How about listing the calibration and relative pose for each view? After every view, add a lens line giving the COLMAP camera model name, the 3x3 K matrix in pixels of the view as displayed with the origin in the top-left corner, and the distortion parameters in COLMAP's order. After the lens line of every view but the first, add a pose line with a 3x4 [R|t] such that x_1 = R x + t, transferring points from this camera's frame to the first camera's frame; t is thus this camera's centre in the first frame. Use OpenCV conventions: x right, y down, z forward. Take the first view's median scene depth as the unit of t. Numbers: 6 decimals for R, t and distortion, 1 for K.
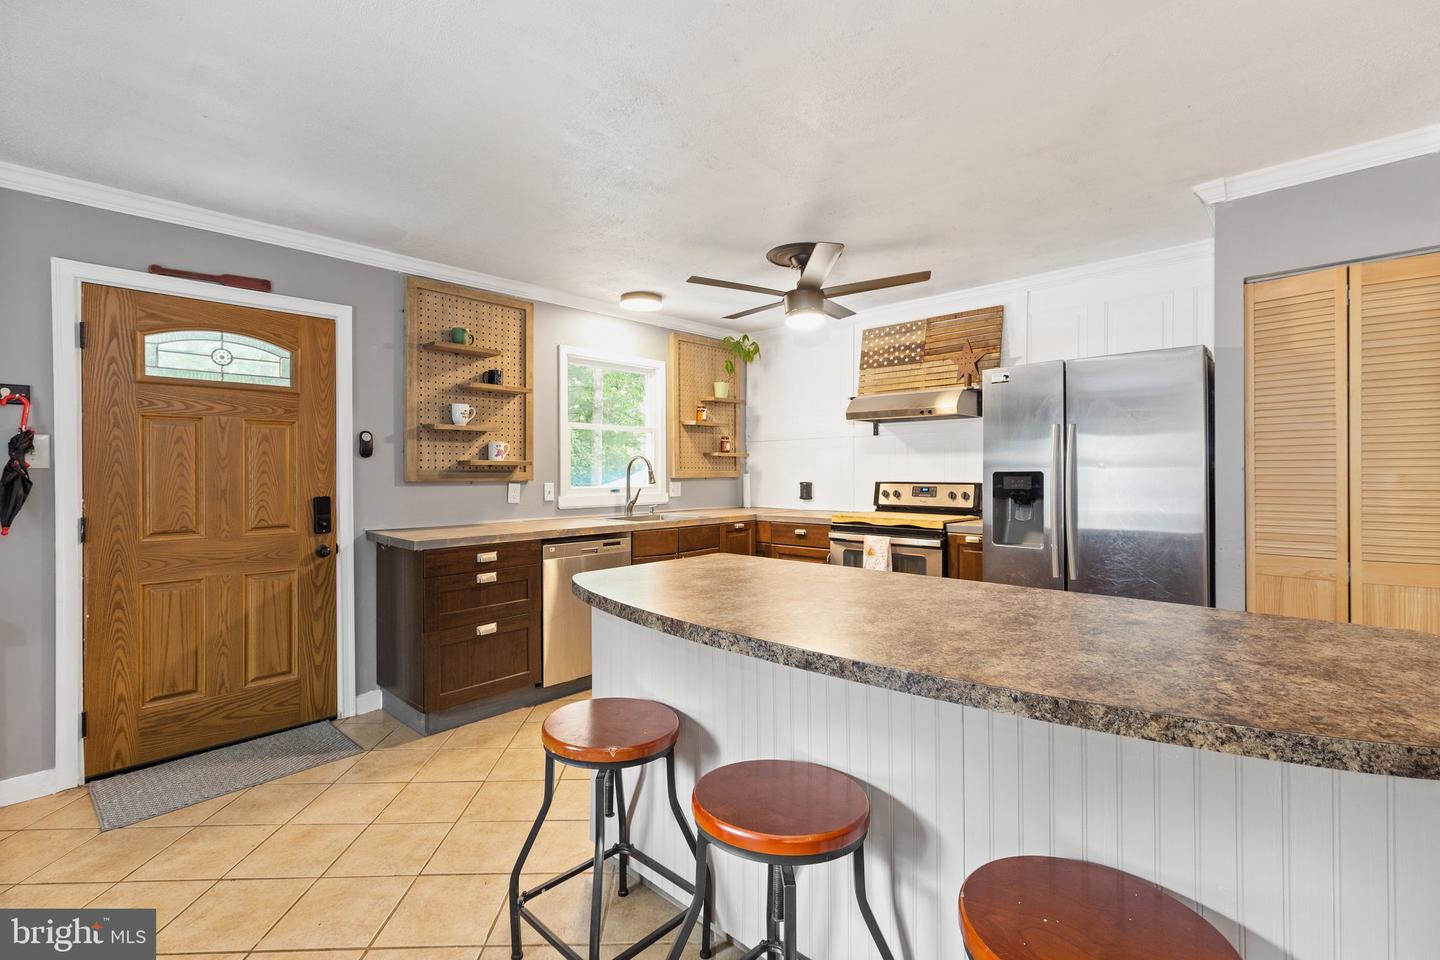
lens RADIAL K [[637.2, 0, 720.7], [0, 637.2, 472.4], [0, 0, 1]] dist [0.002456, -0.000070]
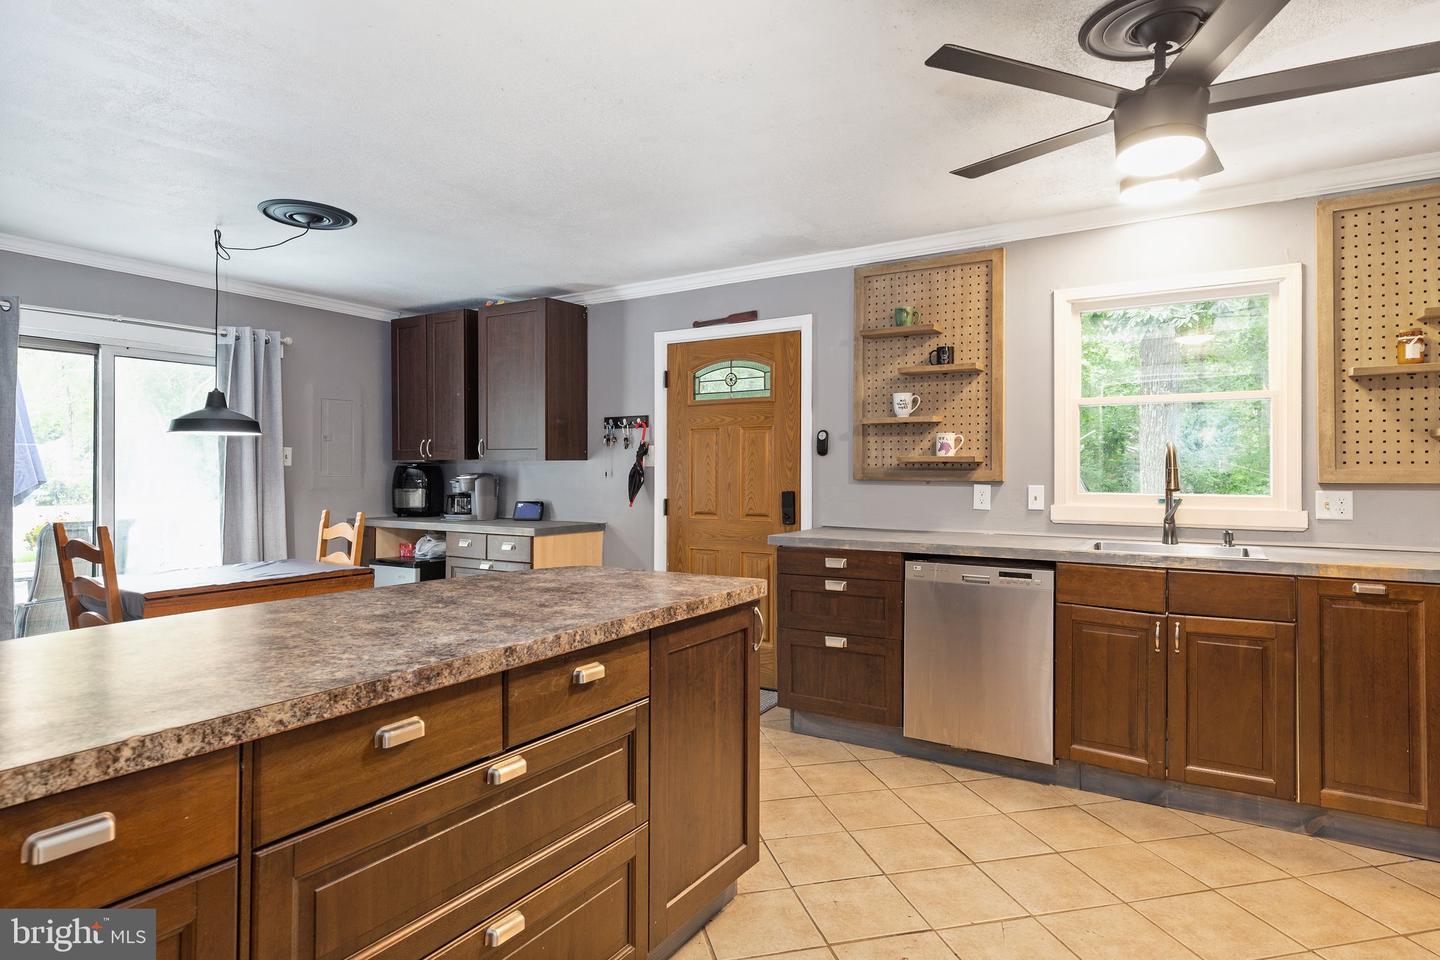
lens RADIAL K [[788.7, 0, 721.0], [0, 788.7, 467.4], [0, 0, 1]] dist [-0.003782, -0.000285]
pose [[0.197855, 0.001598, -0.980230, 0.576413], [-0.001768, 0.999998, 0.001273, -0.004599], [0.980230, 0.001481, 0.197857, 0.500344]]
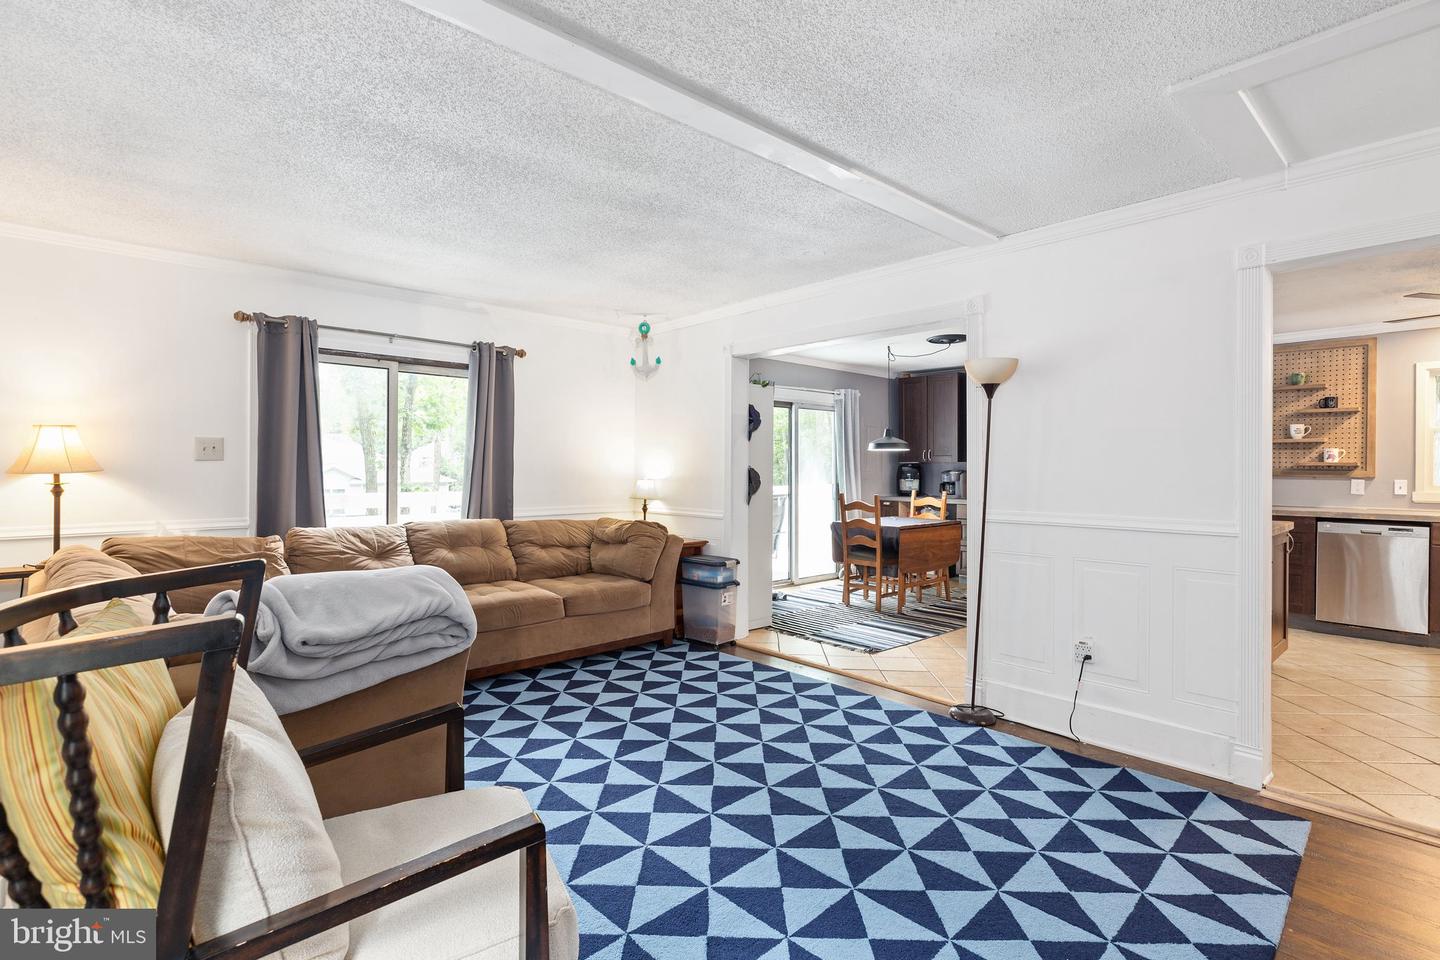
lens RADIAL K [[686.5, 0, 719.9], [0, 686.5, 467.6], [0, 0, 1]] dist [0.000890, -0.000602]
pose [[-0.077495, 0.006117, -0.996974, 1.203756], [-0.004953, 0.999966, 0.006520, -0.009843], [0.996980, 0.005443, -0.077462, -0.199870]]
